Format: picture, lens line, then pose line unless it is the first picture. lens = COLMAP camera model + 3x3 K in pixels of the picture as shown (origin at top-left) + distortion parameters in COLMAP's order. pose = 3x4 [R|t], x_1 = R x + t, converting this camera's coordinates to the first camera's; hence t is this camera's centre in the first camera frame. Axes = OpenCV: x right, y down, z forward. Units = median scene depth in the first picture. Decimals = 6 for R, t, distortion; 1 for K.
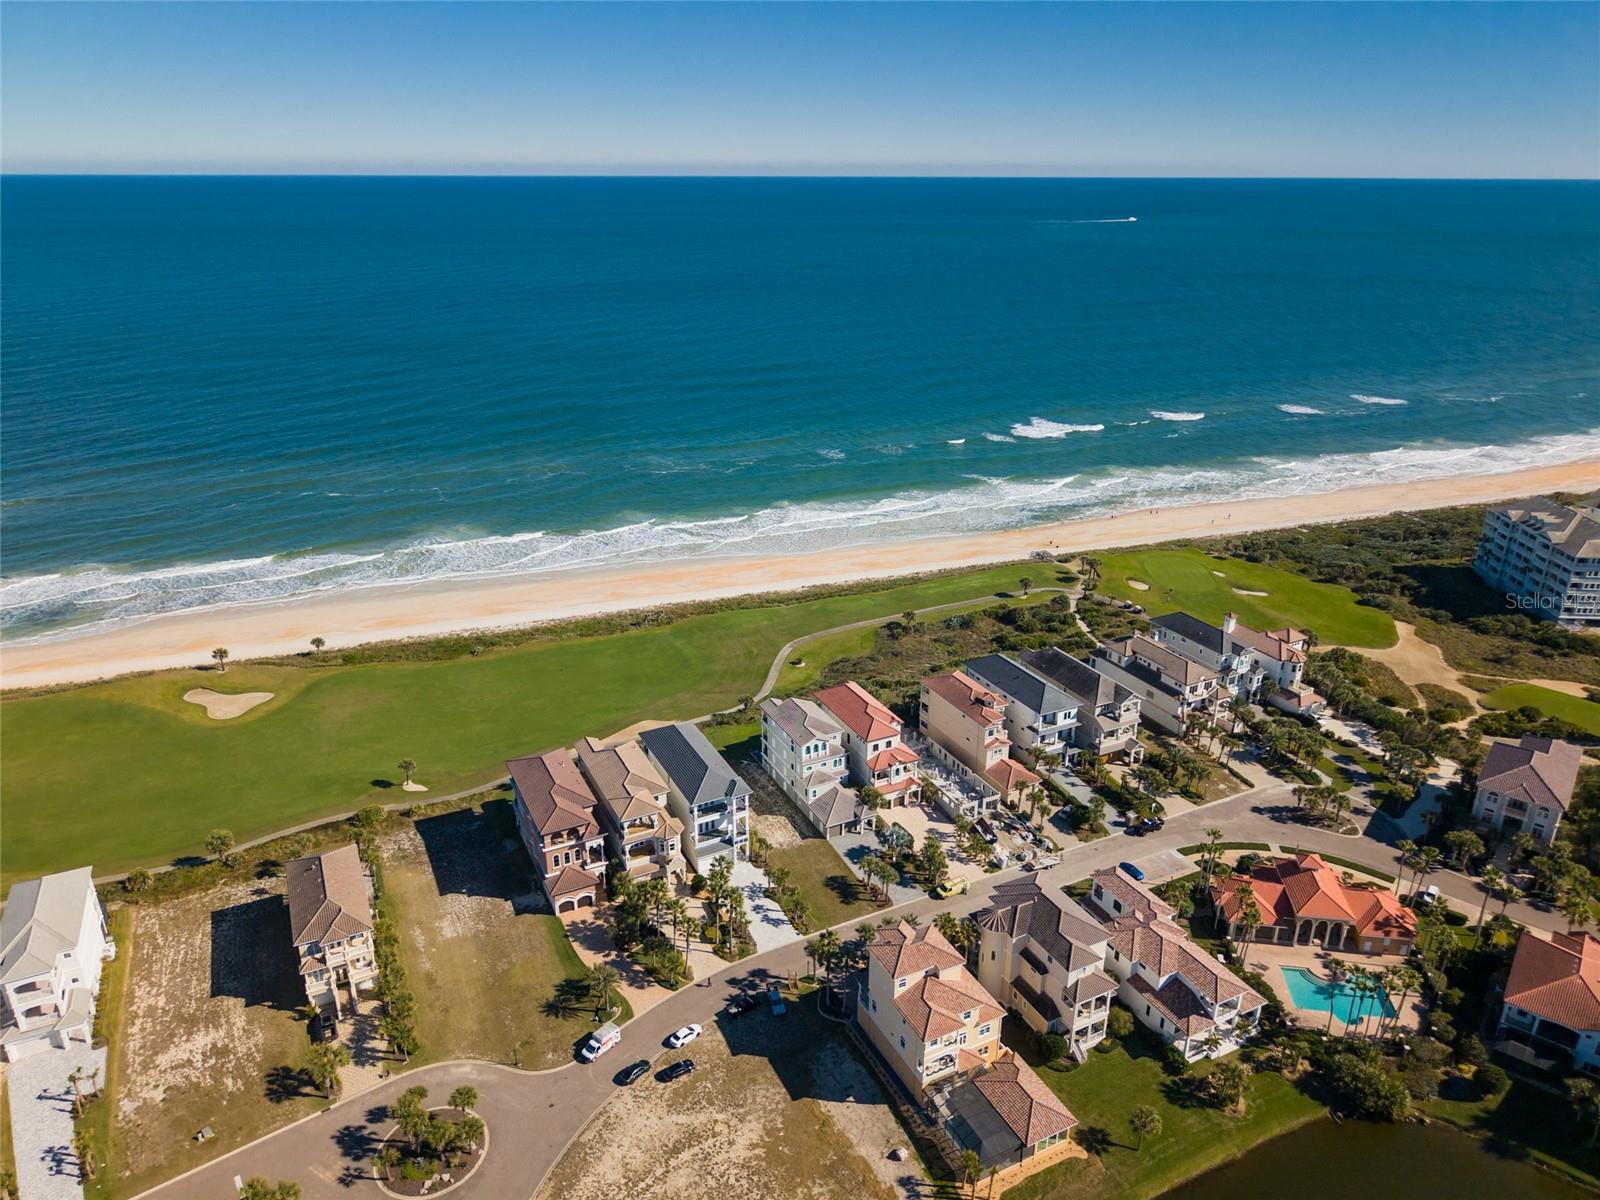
lens RADIAL K [[1068.9, 0, 797.1], [0, 1068.9, 601.4], [0, 0, 1]] dist [0.093475, -0.157693]
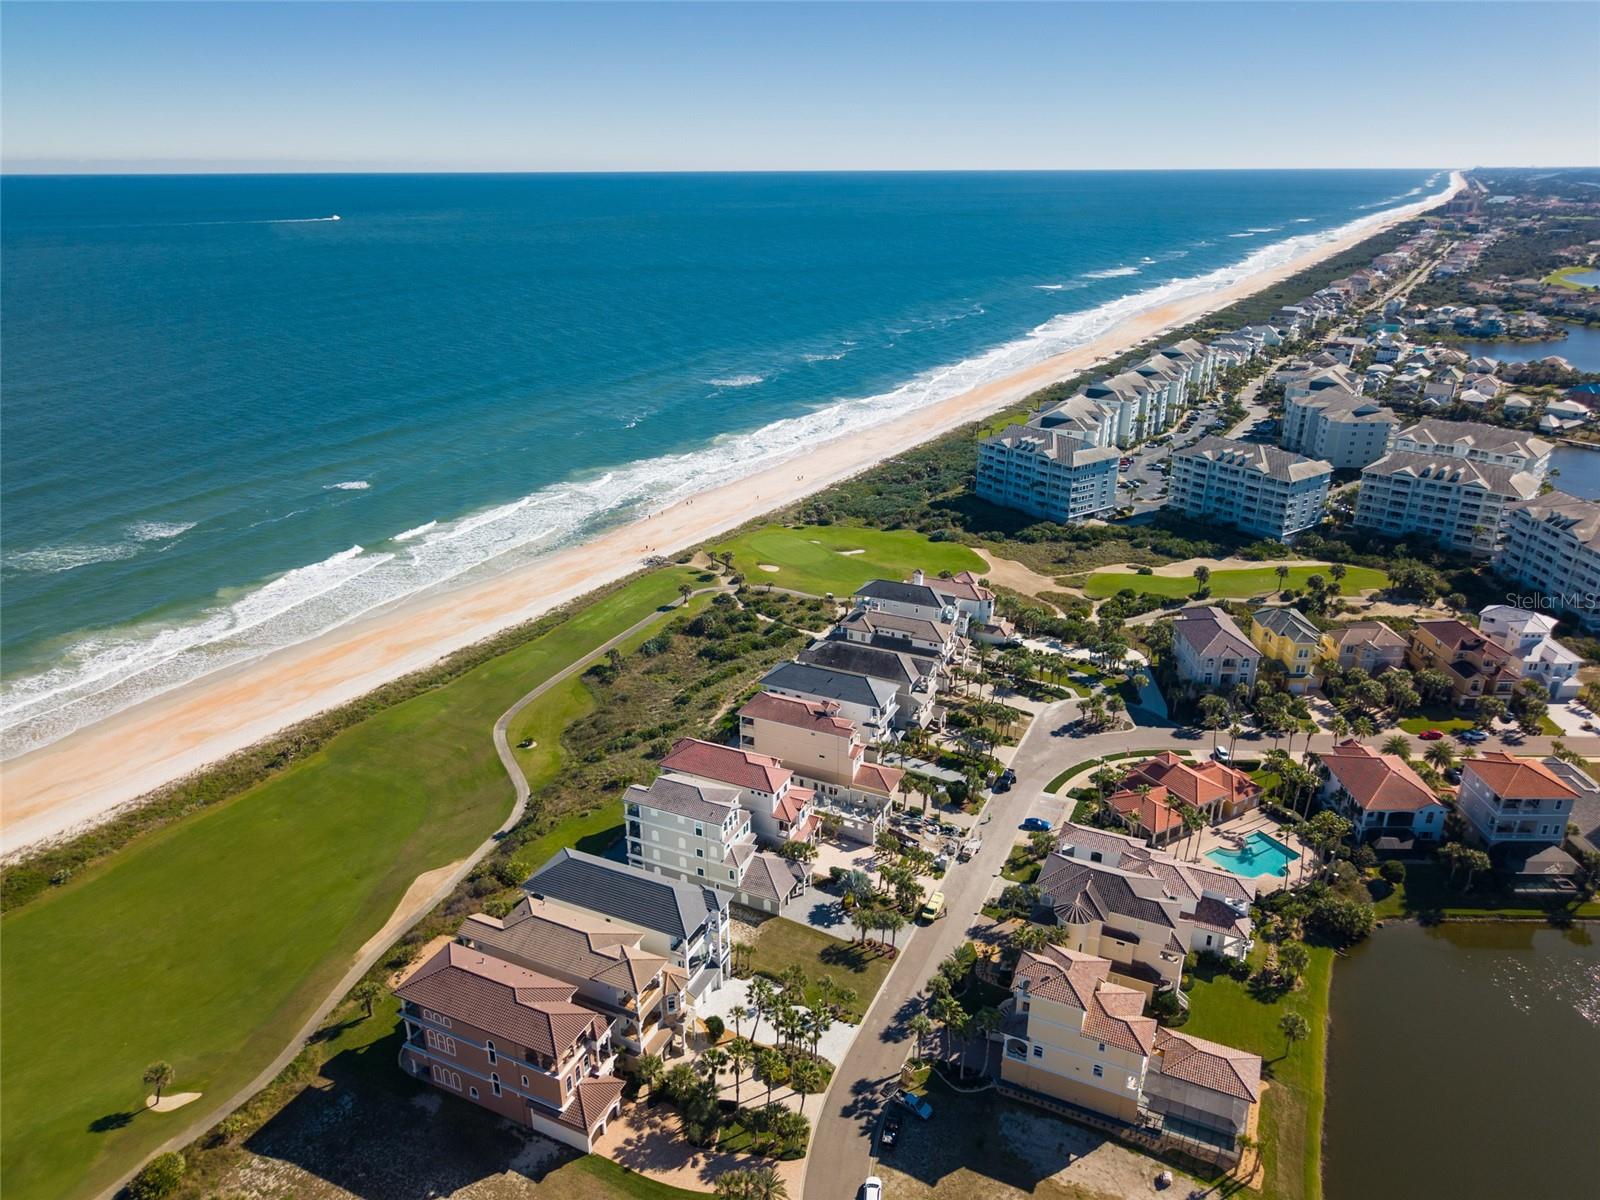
lens RADIAL K [[1088.2, 0, 800.0], [0, 1088.2, 600.0], [0, 0, 1]] dist [0.017713, -0.007160]
pose [[0.785258, -0.234501, 0.573044, -0.392517], [0.236251, 0.968963, 0.072778, -0.082992], [-0.572325, 0.078233, 0.816287, 0.245033]]
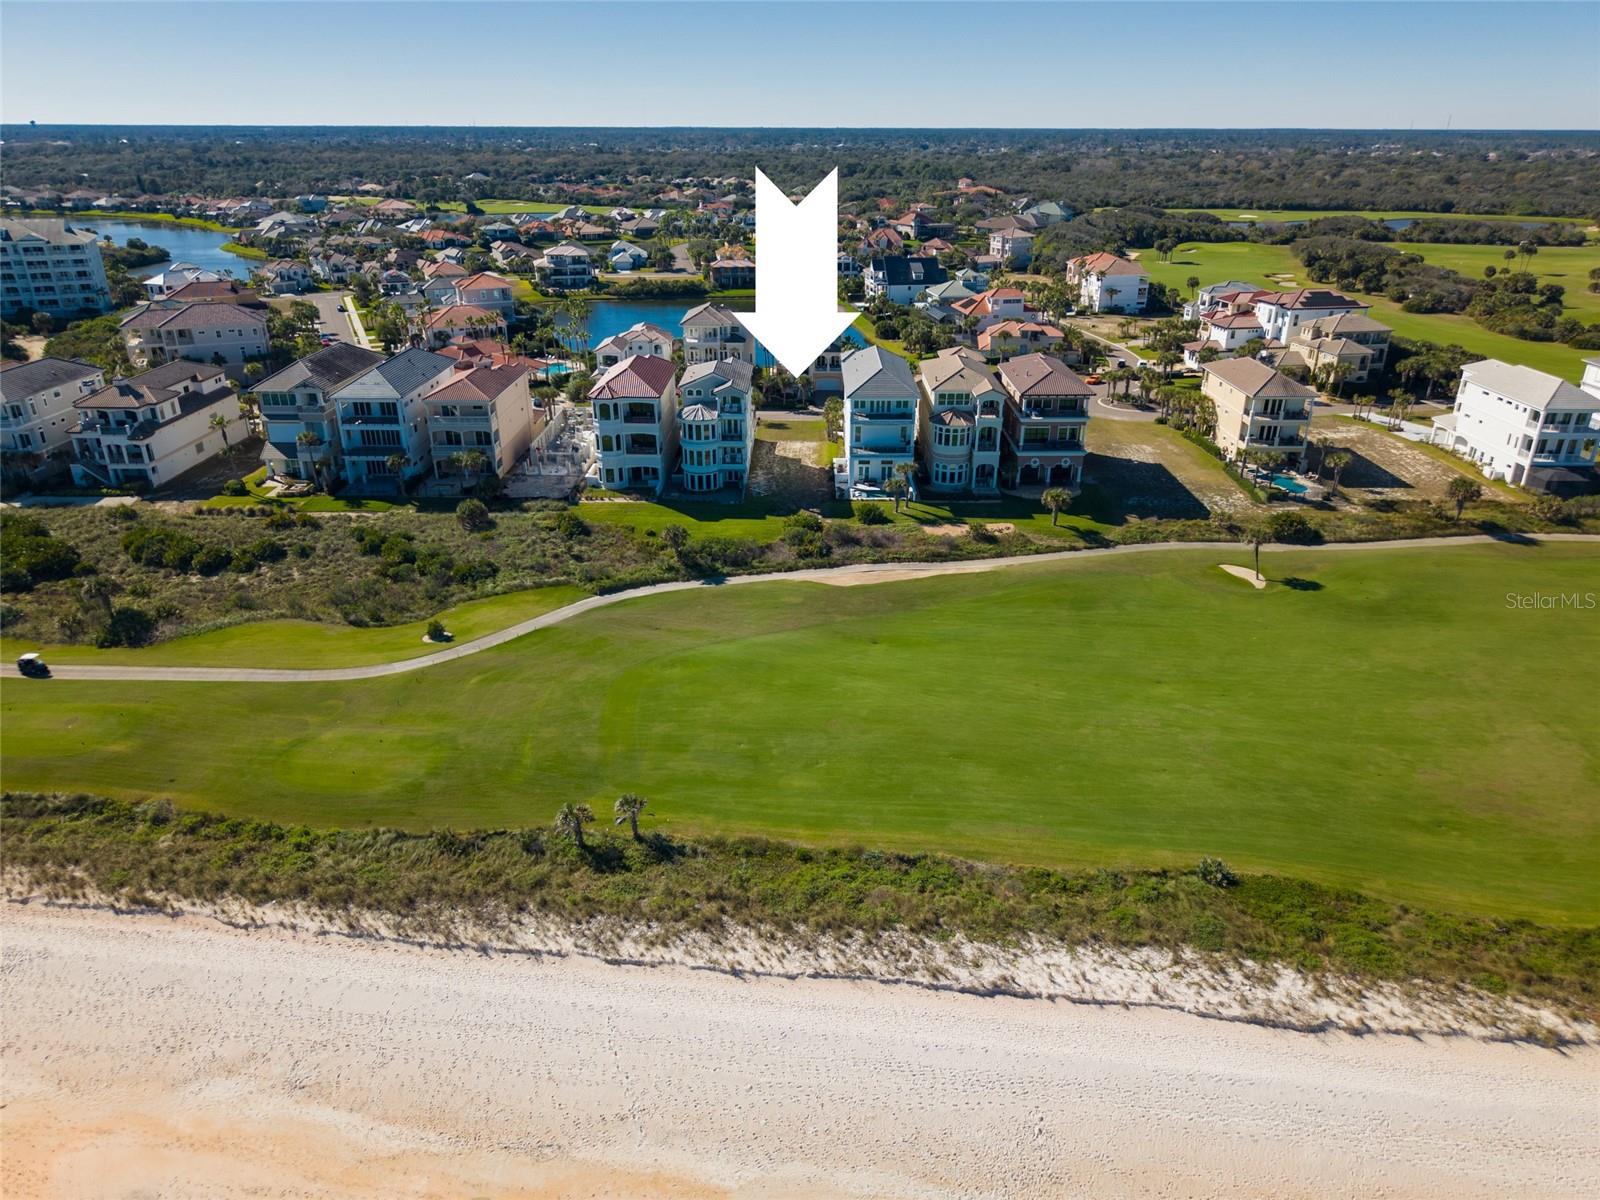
lens RADIAL K [[1078.9, 0, 800.0], [0, 1078.9, 600.0], [0, 0, 1]] dist [0.001704, -0.000062]
pose [[-0.891086, -0.186129, 0.413911, -0.415644], [0.164859, 0.716971, 0.677328, -0.302584], [-0.422833, 0.671795, -0.608198, 1.610424]]
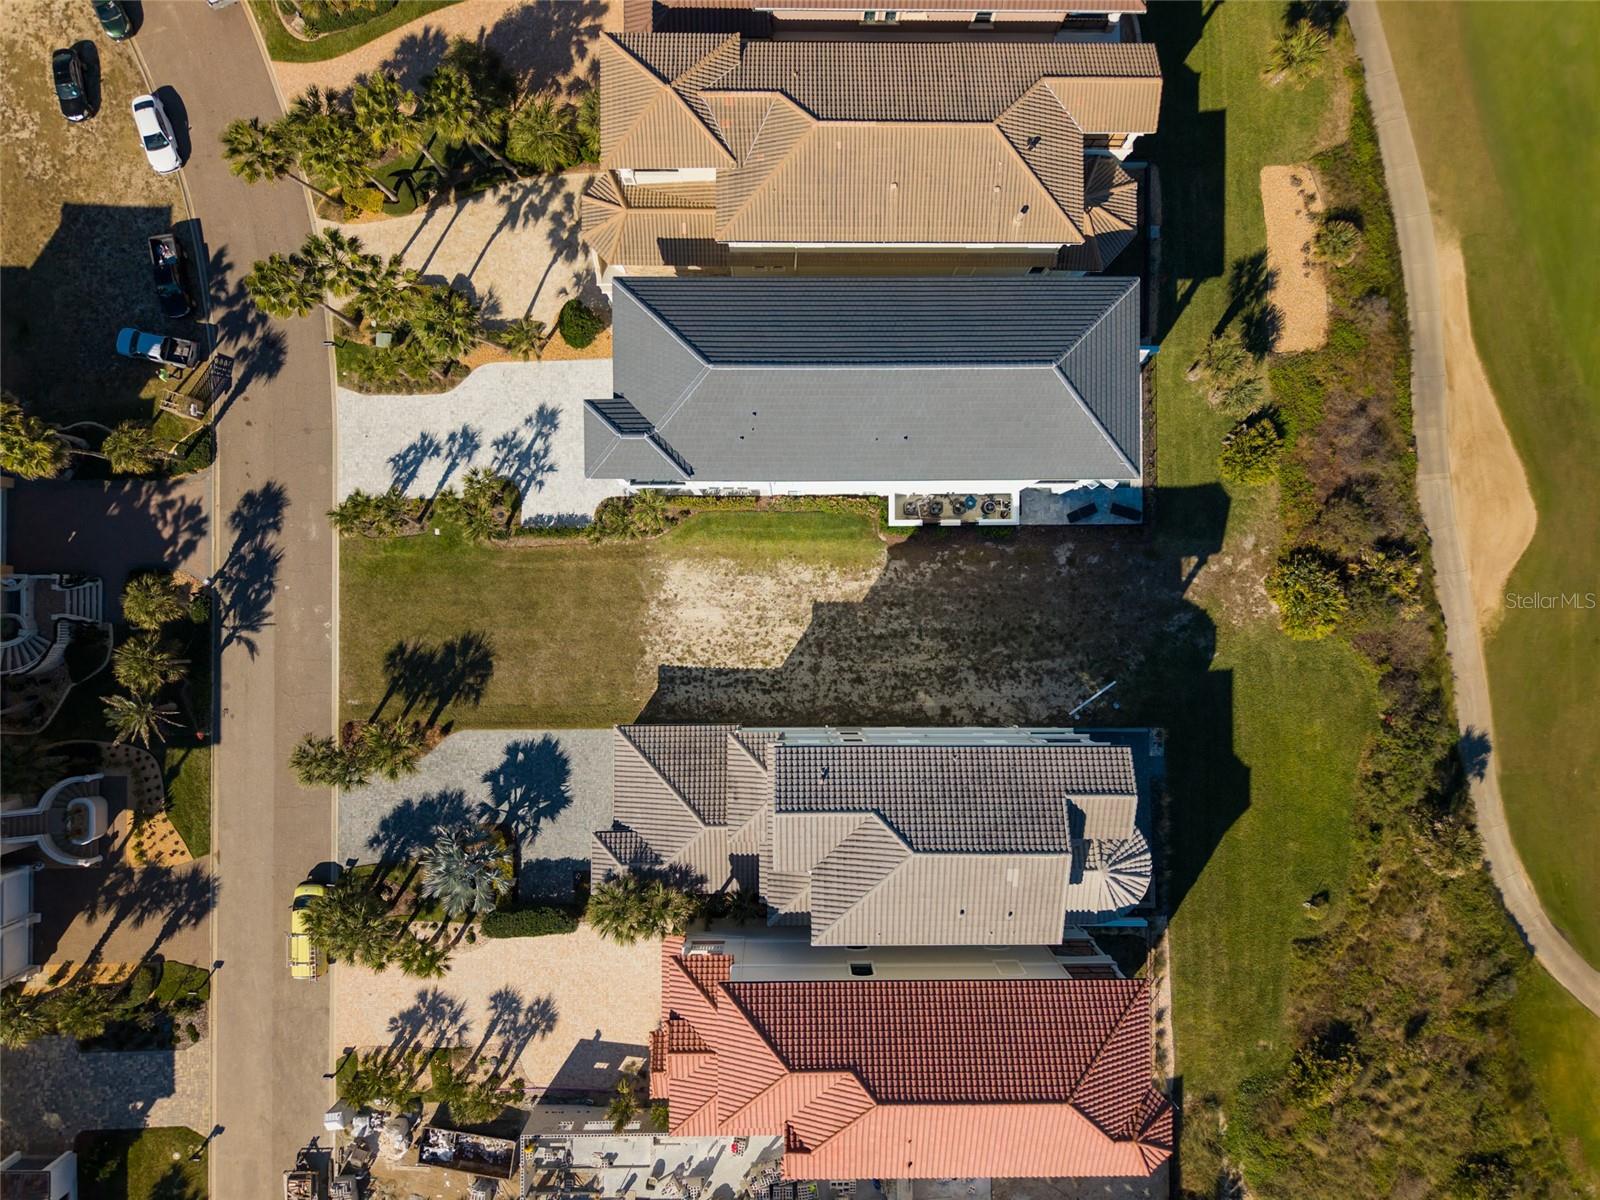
lens RADIAL K [[1102.2, 0, 800.0], [0, 1102.2, 600.0], [0, 0, 1]] dist [-0.027843, 0.040254]
pose [[-0.444503, 0.895655, -0.014821, -0.029899], [-0.350481, -0.158666, 0.923032, -0.126398], [0.824366, 0.415485, 0.384438, 0.863677]]
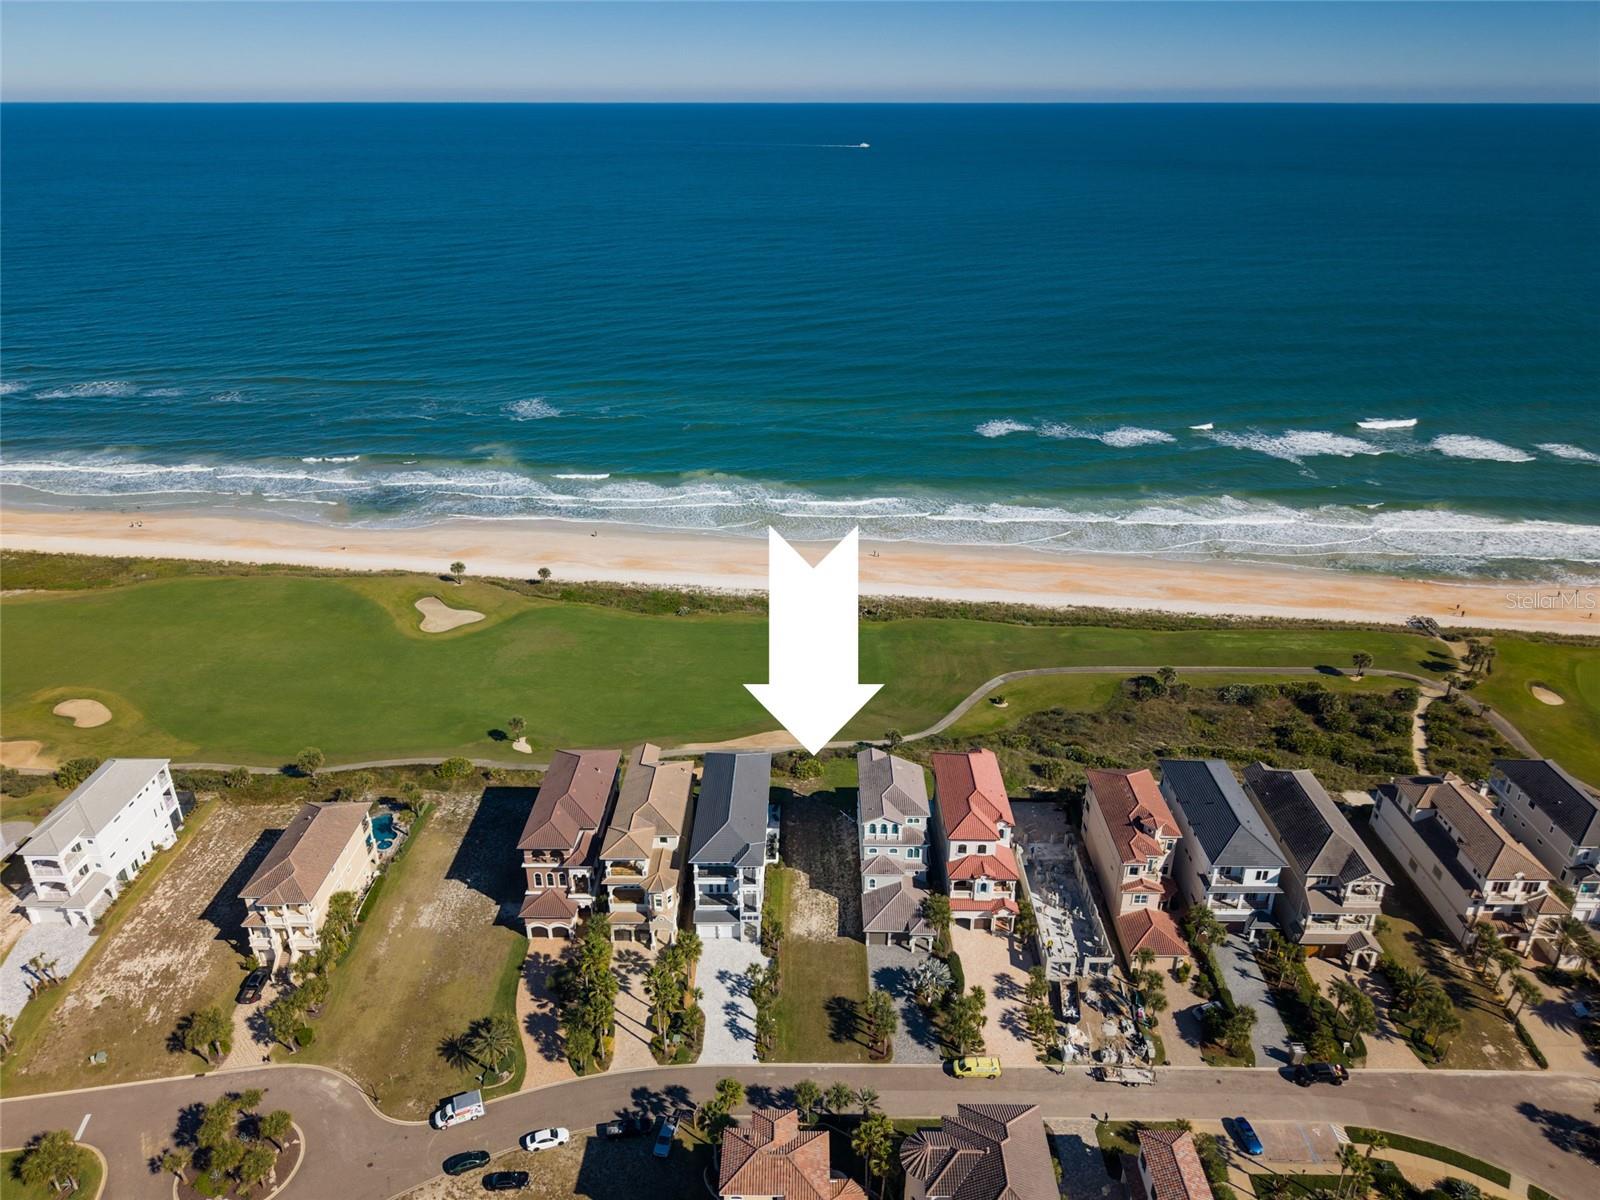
lens RADIAL K [[1088.2, 0, 800.0], [0, 1088.2, 600.0], [0, 0, 1]] dist [0.017713, -0.007160]
pose [[0.890056, 0.189563, -0.414568, 0.263420], [-0.167945, 0.981827, 0.088376, -0.090236], [0.423787, -0.009035, 0.905717, 0.242234]]
